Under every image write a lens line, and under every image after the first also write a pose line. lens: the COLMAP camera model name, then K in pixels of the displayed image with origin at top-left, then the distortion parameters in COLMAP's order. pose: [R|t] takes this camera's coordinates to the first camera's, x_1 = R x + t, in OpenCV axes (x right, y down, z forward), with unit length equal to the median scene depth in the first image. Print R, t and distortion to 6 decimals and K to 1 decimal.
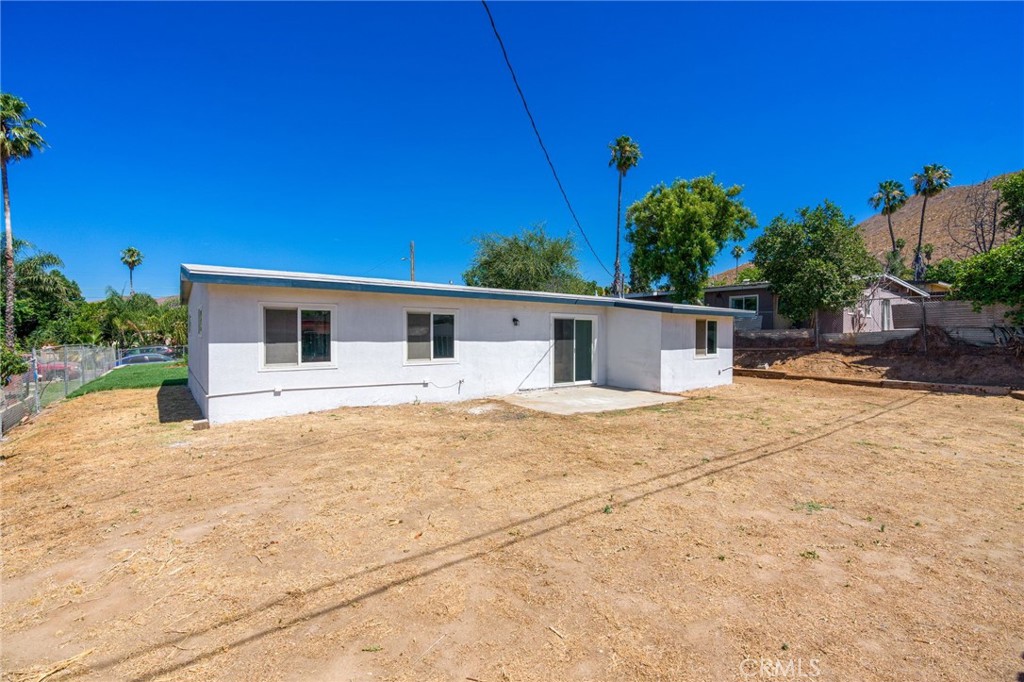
lens RADIAL K [[471.0, 0, 512.0], [0, 471.0, 341.0], [0, 0, 1]] dist [-0.004288, 0.000151]
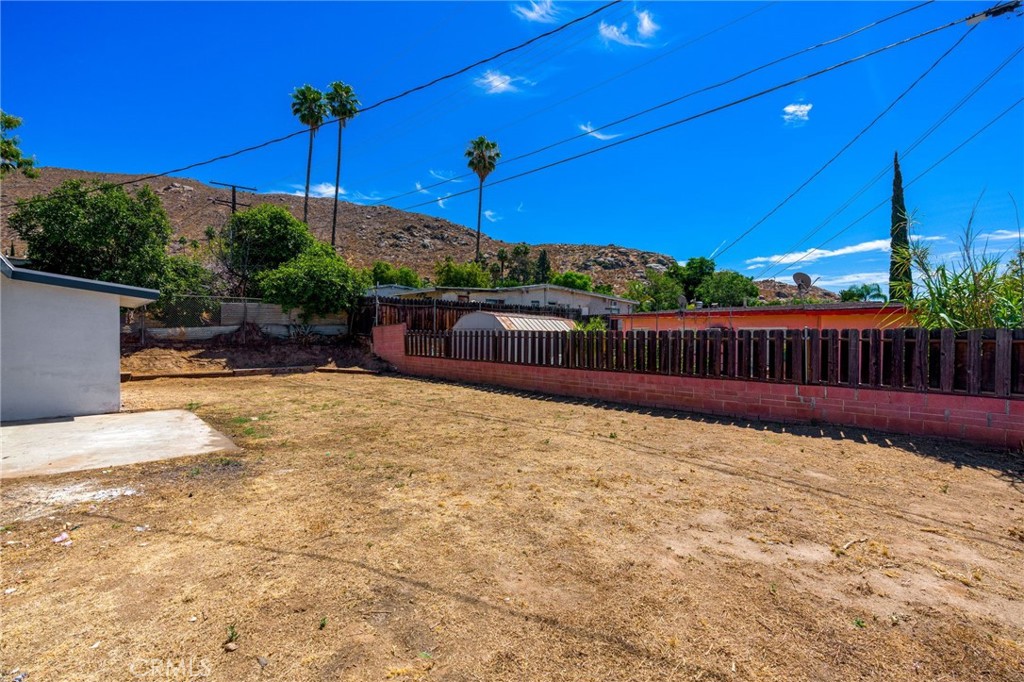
lens RADIAL K [[471.0, 0, 512.0], [0, 471.0, 341.0], [0, 0, 1]] dist [-0.004288, 0.000151]
pose [[-0.103356, -0.021909, 0.994403, -0.399142], [0.012012, 0.999657, 0.023273, -0.004958], [-0.994572, 0.014350, -0.103058, 0.443653]]
